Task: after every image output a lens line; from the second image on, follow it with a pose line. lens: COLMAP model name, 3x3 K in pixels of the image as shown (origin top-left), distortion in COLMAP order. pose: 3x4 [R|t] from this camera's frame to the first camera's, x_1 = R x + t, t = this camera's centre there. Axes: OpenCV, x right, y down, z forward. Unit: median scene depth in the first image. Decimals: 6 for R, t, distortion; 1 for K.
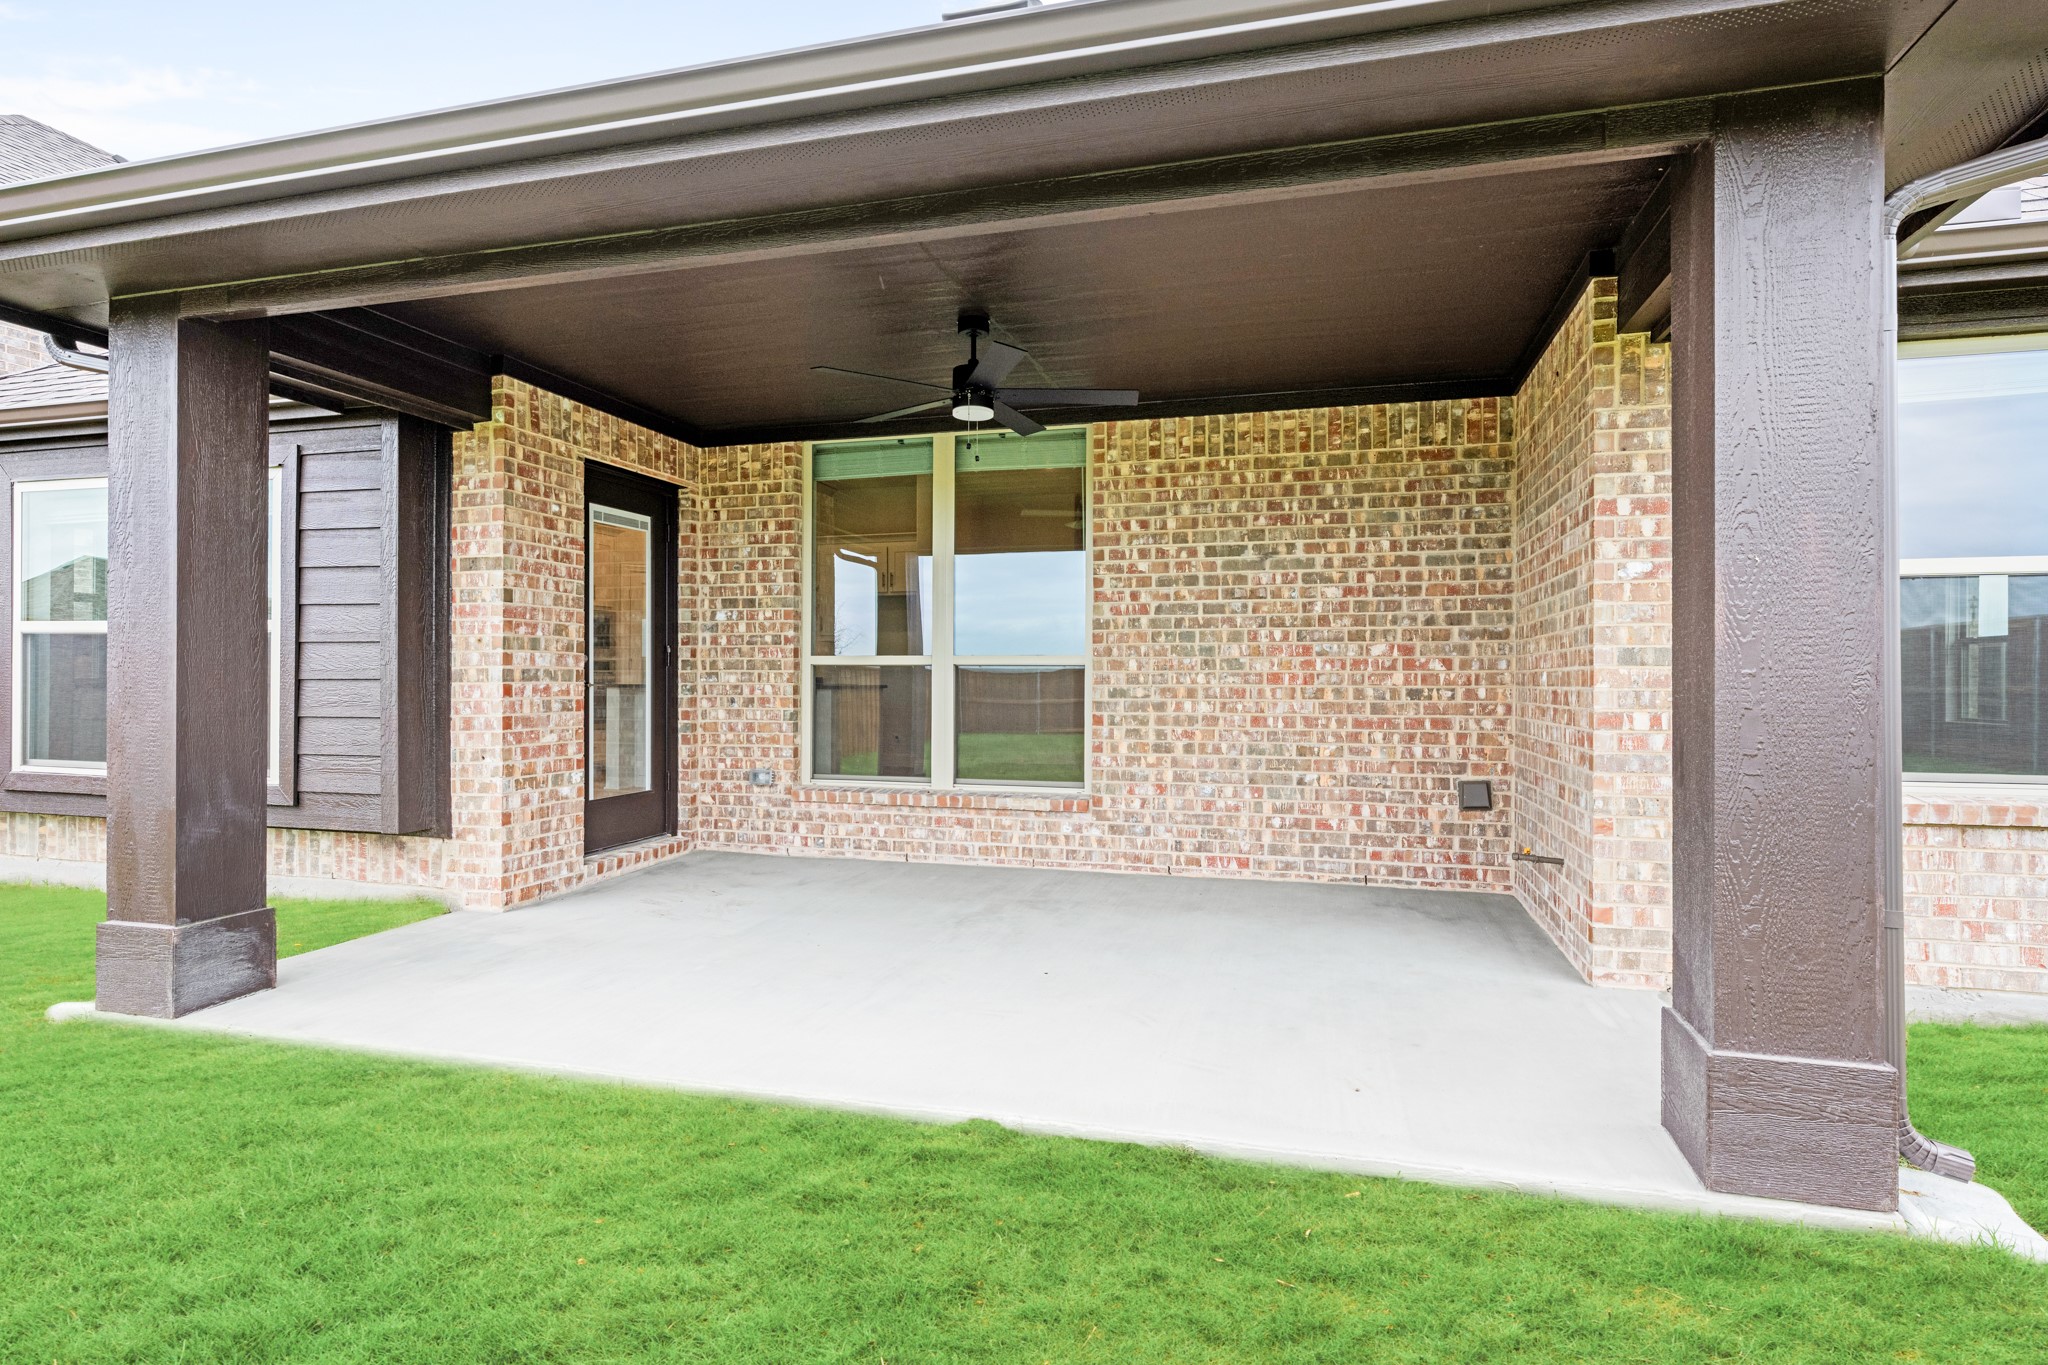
lens RADIAL K [[1094.2, 0, 1031.5], [0, 1094.2, 676.4], [0, 0, 1]] dist [-0.004579, -0.000071]
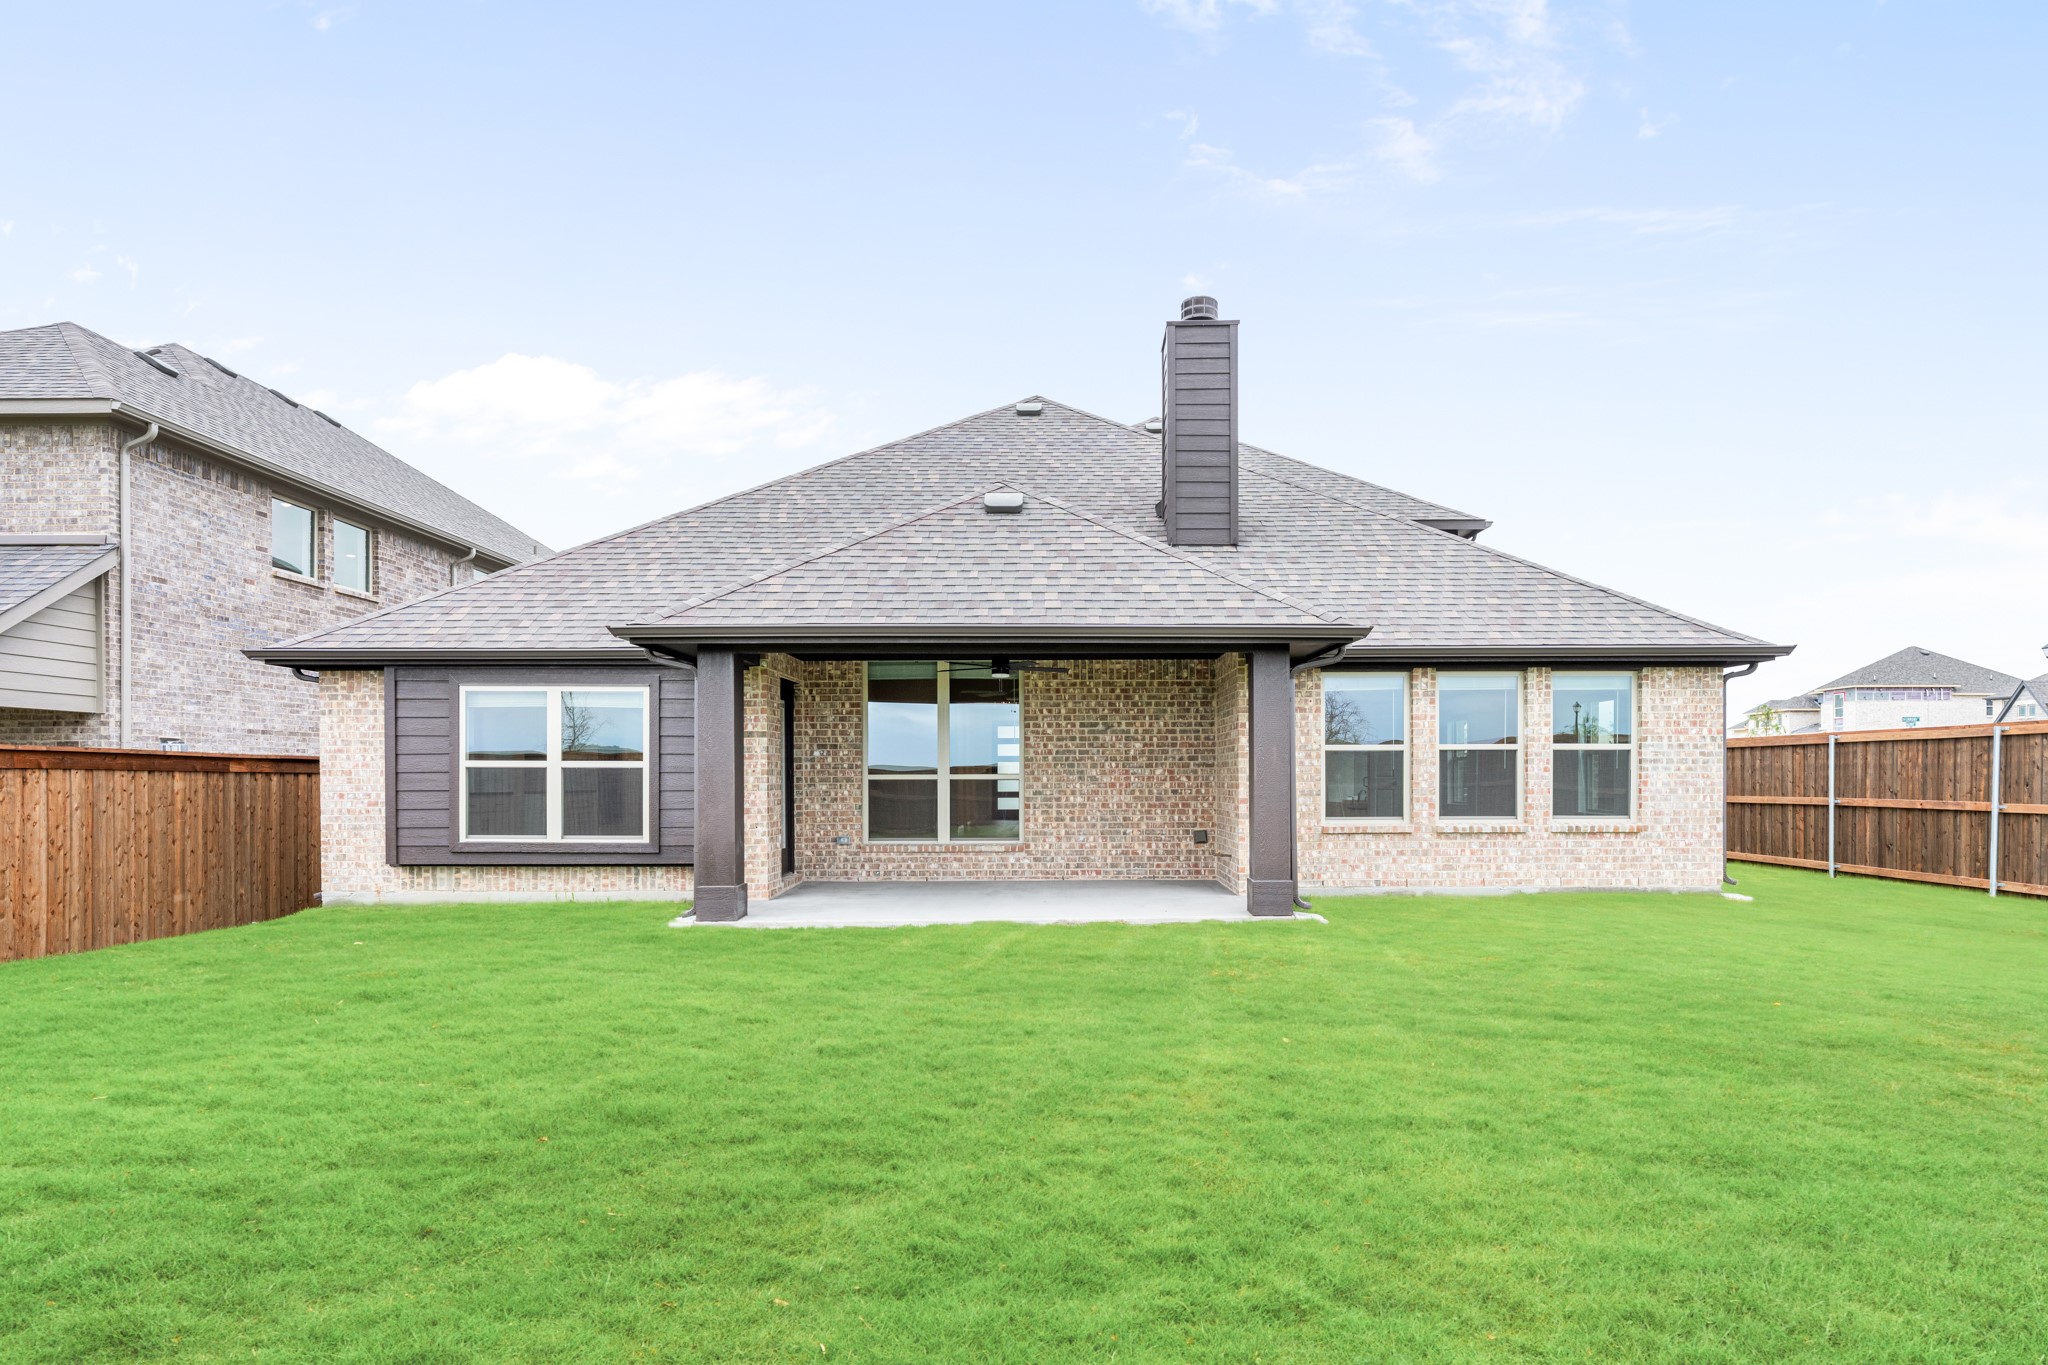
lens RADIAL K [[1122.2, 0, 1070.9], [0, 1122.2, 788.6], [0, 0, 1]] dist [-0.002947, -0.000256]
pose [[0.965380, -0.009718, 0.260668, -0.416536], [0.006551, 0.999894, 0.013015, -0.020258], [-0.260766, -0.010856, 0.965341, -1.066541]]
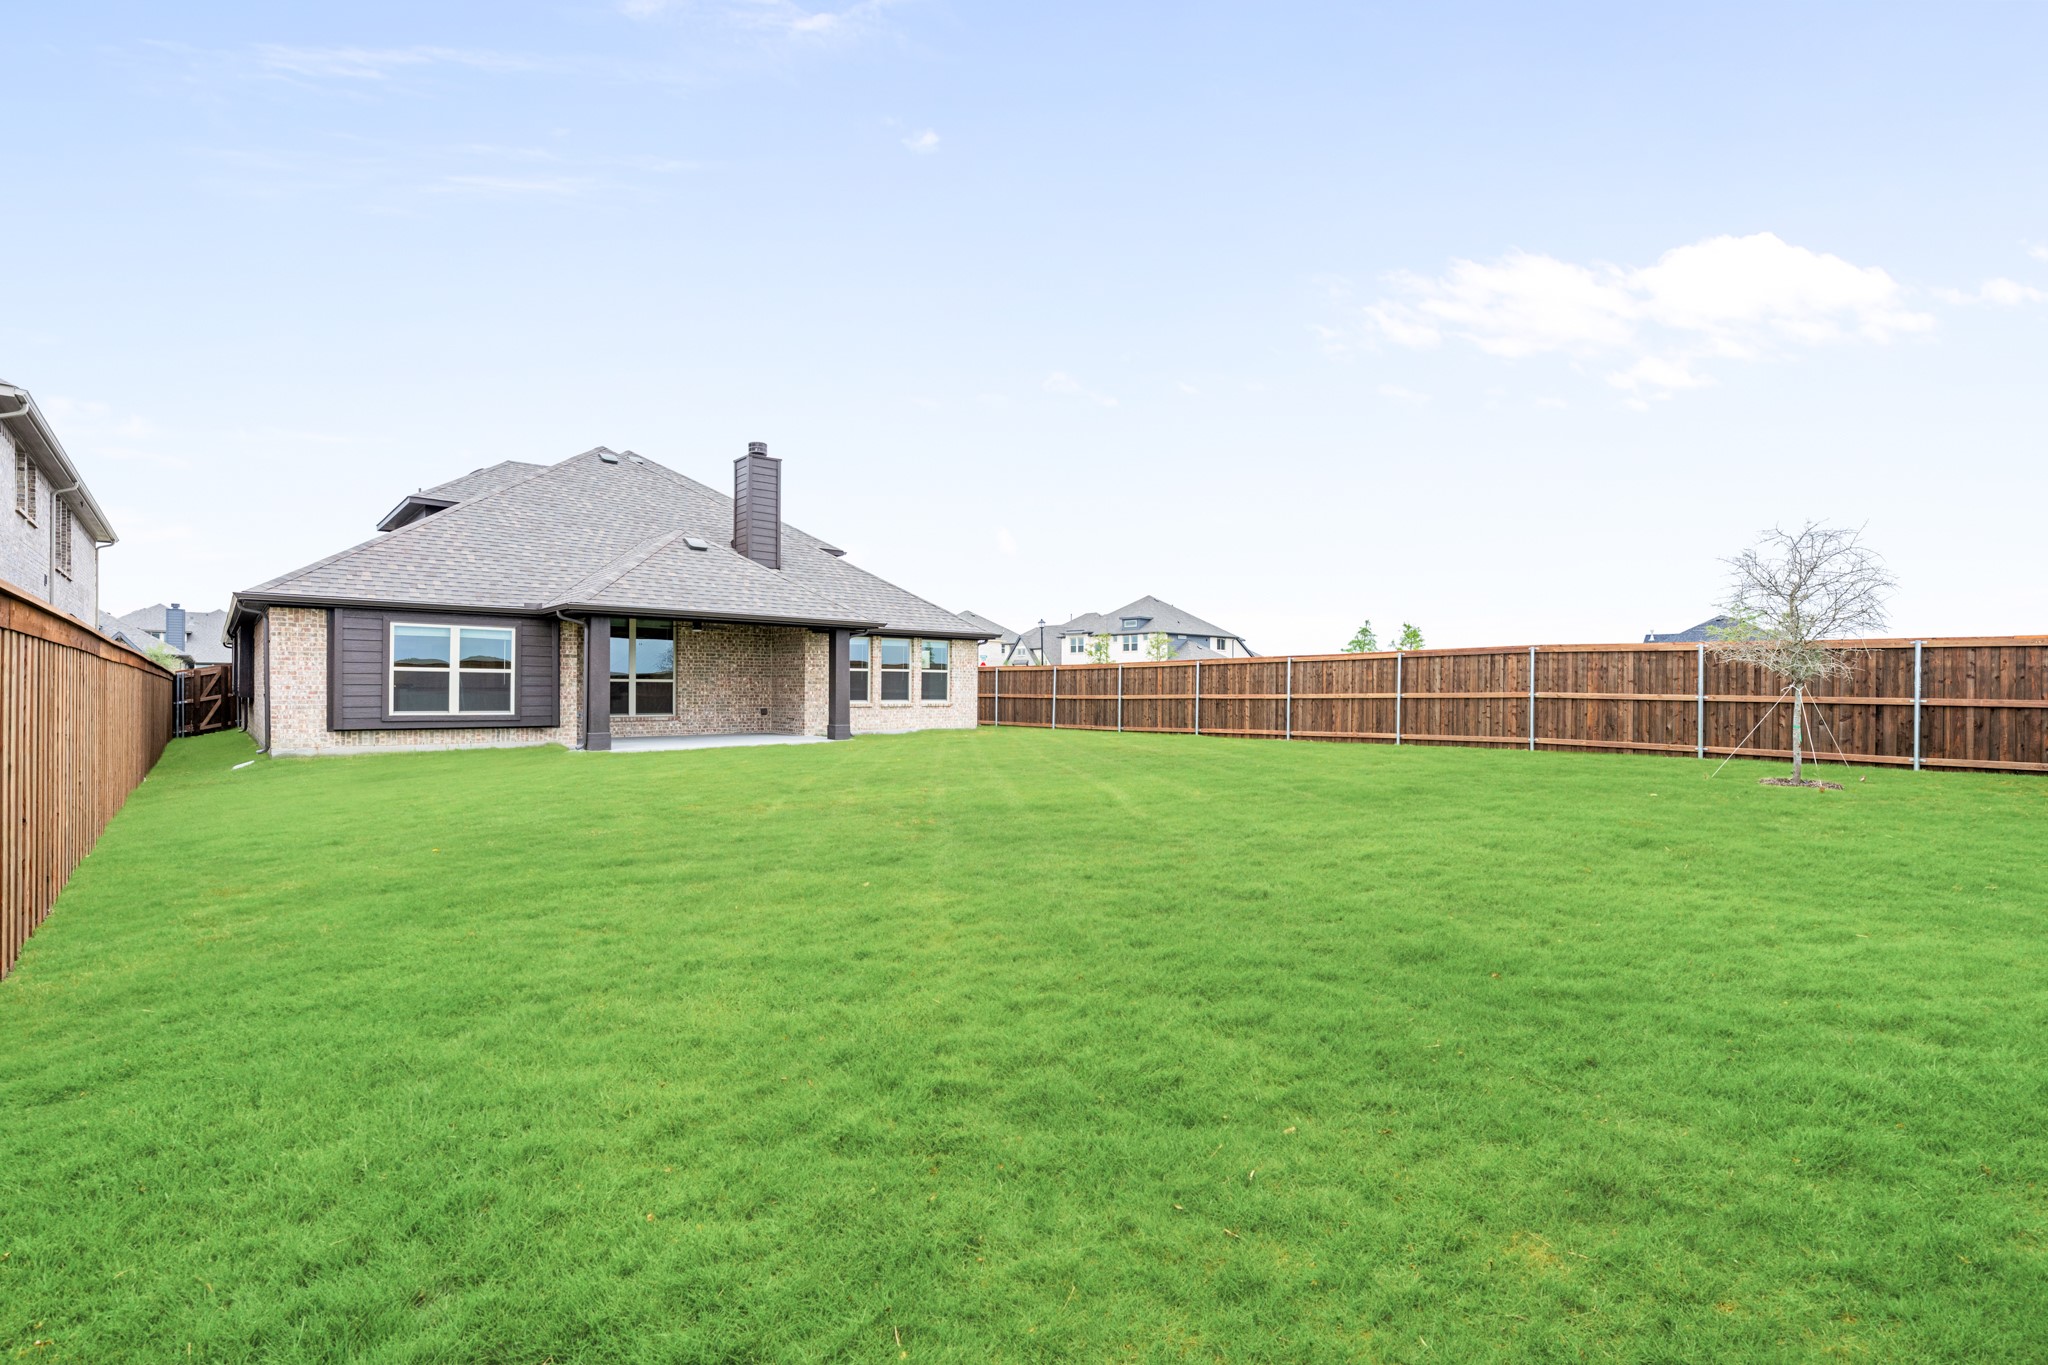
lens RADIAL K [[937.7, 0, 1020.0], [0, 937.7, 687.5], [0, 0, 1]] dist [-0.002560, -0.000242]
pose [[0.554943, -0.000183, 0.831888, -2.079581], [-0.001993, 0.999997, 0.001549, 0.001432], [-0.831886, -0.002517, 0.554941, -1.893151]]
